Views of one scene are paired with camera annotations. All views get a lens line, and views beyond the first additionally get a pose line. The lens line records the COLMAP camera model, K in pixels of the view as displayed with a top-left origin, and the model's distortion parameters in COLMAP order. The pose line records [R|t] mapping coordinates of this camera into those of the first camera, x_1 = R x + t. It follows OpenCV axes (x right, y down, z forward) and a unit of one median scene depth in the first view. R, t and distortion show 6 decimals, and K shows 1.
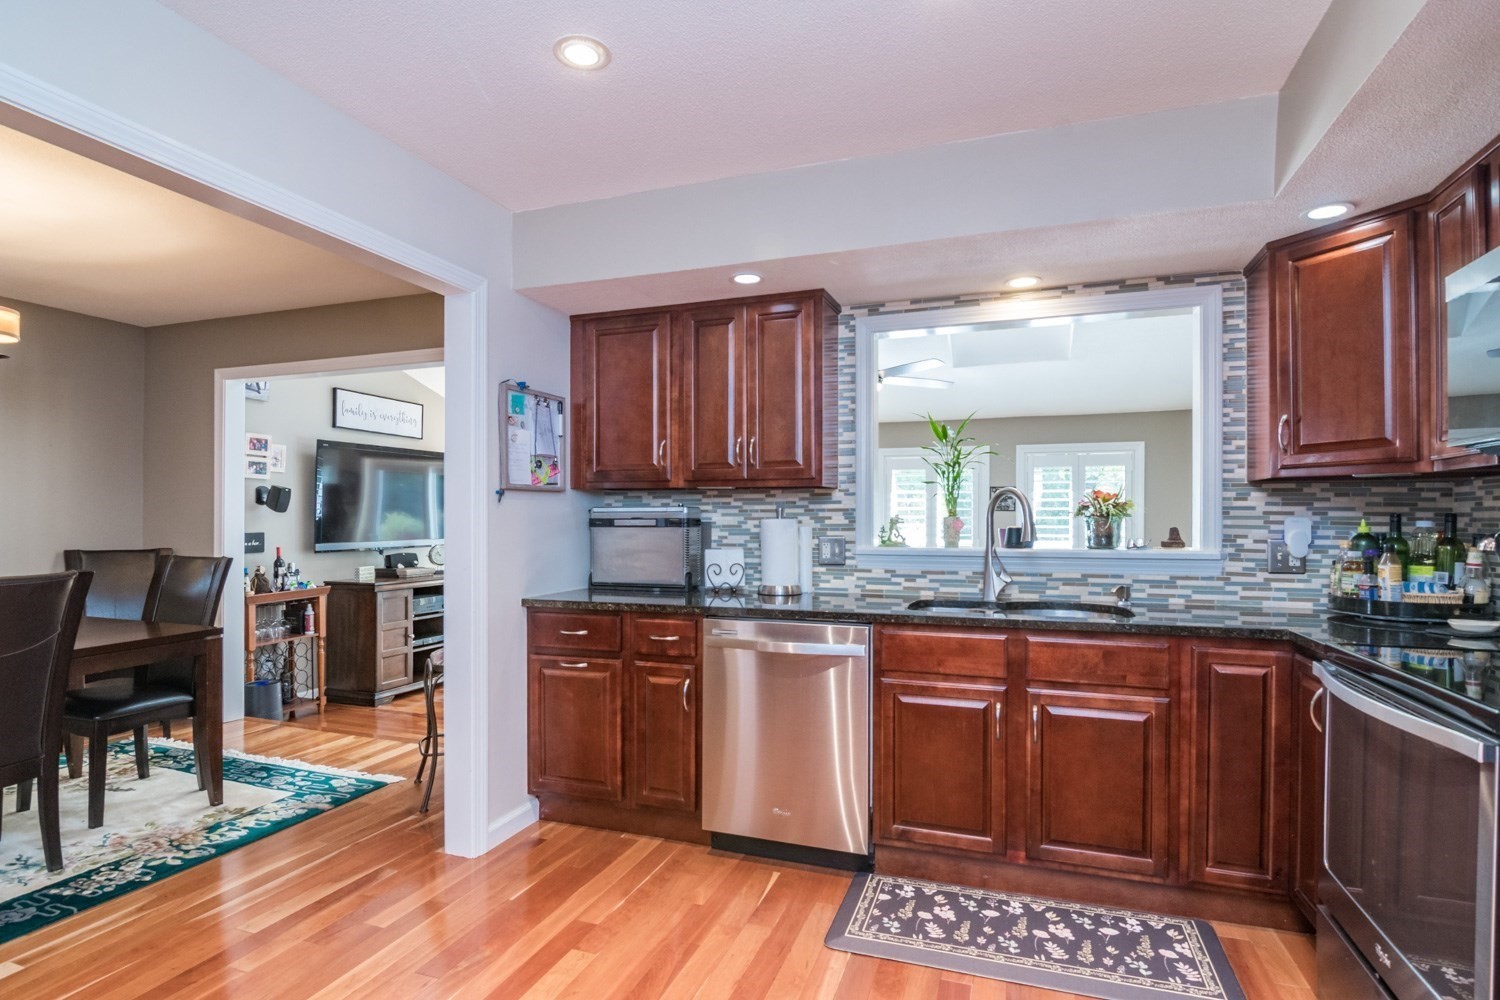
lens RADIAL K [[720.0, 0, 748.4], [0, 720.0, 512.3], [0, 0, 1]] dist [-0.001514, -0.000312]
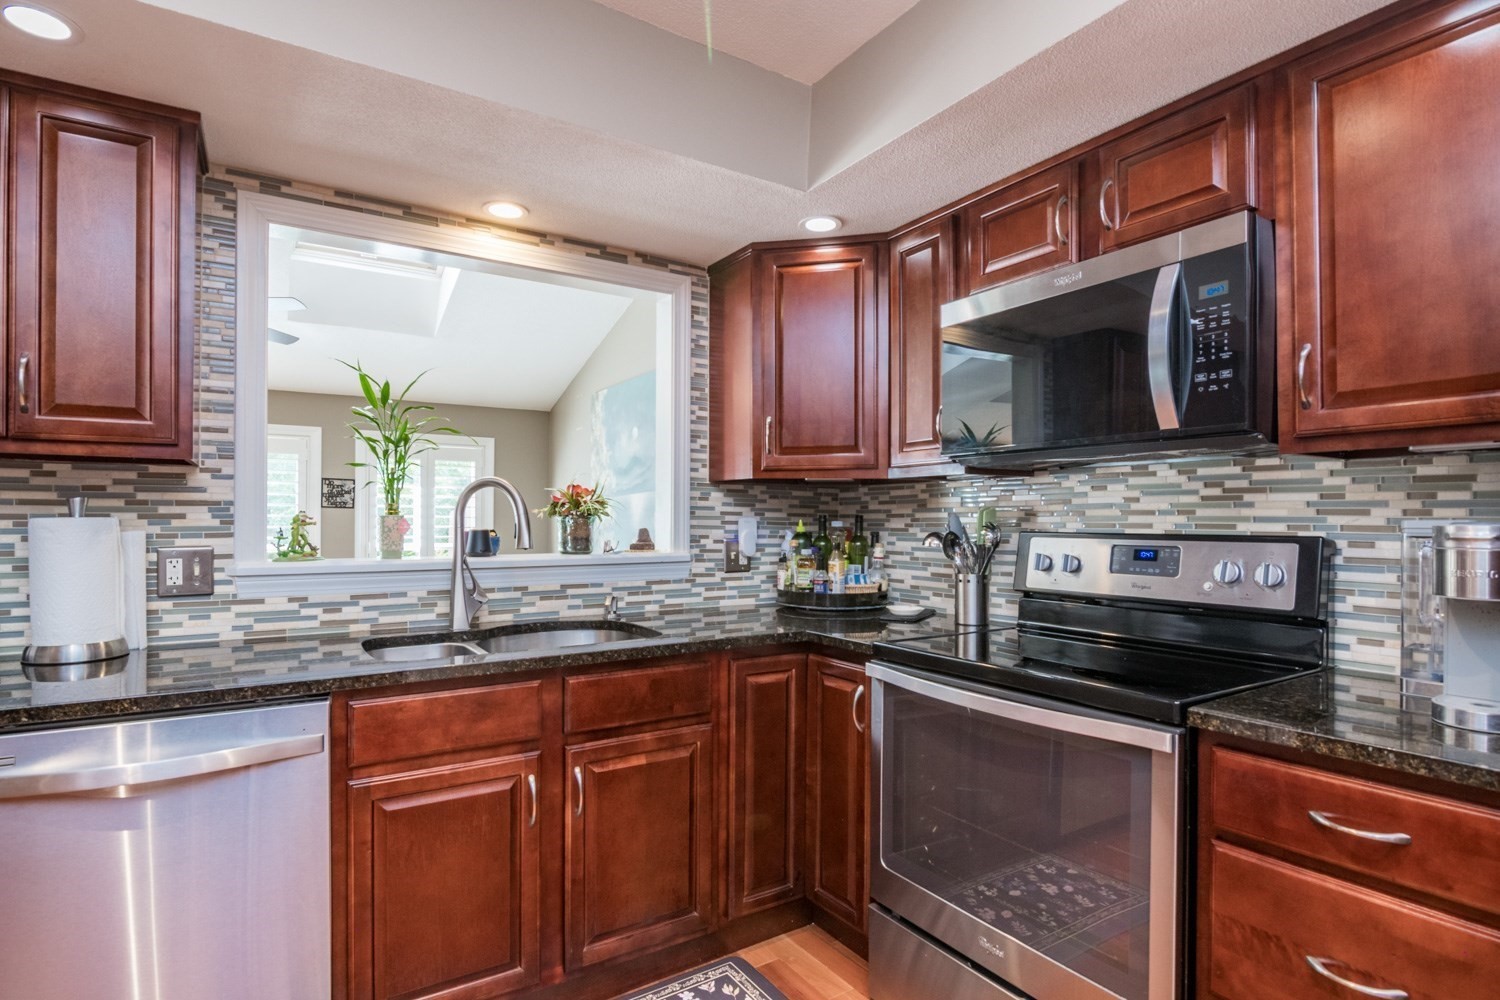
lens RADIAL K [[754.3, 0, 736.6], [0, 754.3, 517.0], [0, 0, 1]] dist [-0.005493, -0.000341]
pose [[0.631227, 0.003380, 0.775591, -0.089490], [-0.009817, 0.999945, 0.003632, 0.002181], [-0.775536, -0.009907, 0.631226, 0.308655]]
